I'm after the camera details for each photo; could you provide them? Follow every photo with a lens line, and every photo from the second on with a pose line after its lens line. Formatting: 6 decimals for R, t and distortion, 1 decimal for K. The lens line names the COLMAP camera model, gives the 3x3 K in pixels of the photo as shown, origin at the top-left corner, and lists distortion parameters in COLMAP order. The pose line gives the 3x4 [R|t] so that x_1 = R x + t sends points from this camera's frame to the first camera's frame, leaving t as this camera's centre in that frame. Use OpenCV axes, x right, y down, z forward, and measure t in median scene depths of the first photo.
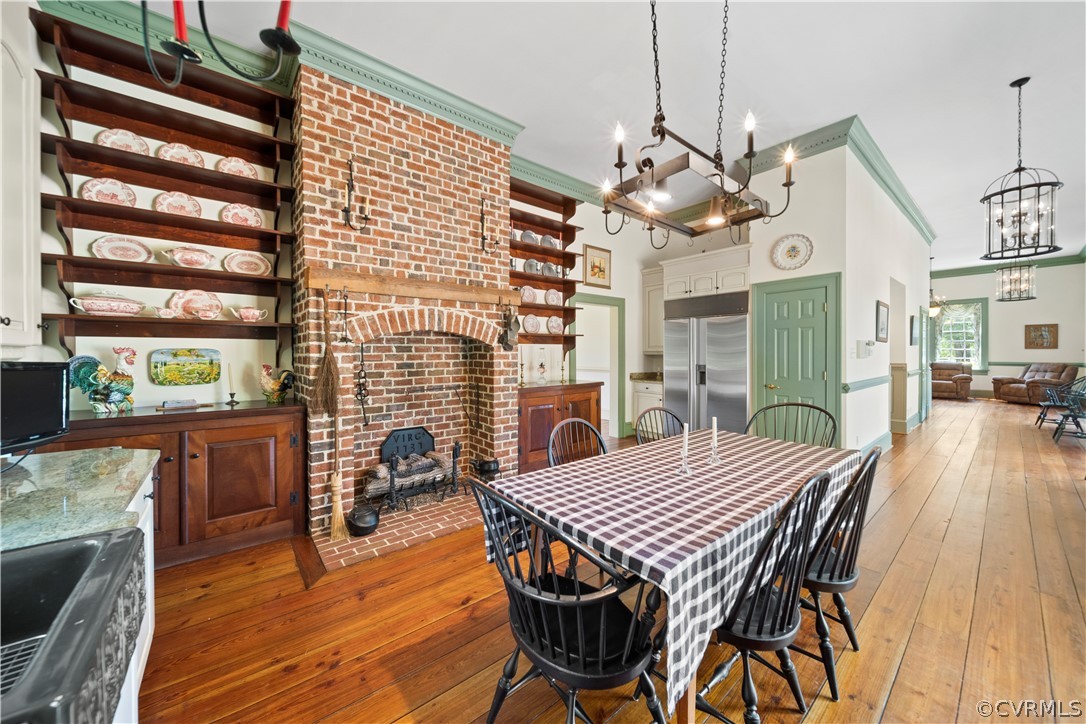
lens RADIAL K [[388.7, 0, 546.4], [0, 388.7, 354.3], [0, 0, 1]] dist [-0.001206, -0.000603]
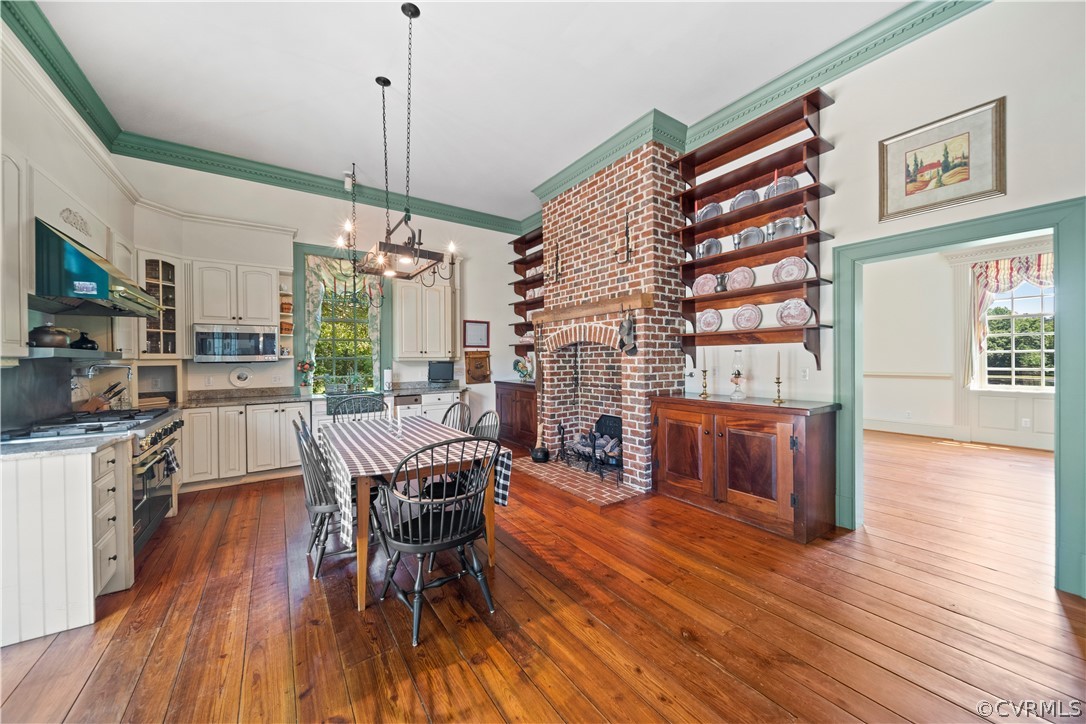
lens RADIAL K [[388.7, 0, 538.9], [0, 388.7, 358.7], [0, 0, 1]] dist [-0.001206, -0.000603]
pose [[-0.103257, 0.002907, -0.994650, 0.990782], [0.003906, 0.999989, 0.002517, -0.004559], [0.994647, -0.003625, -0.103267, 0.929484]]
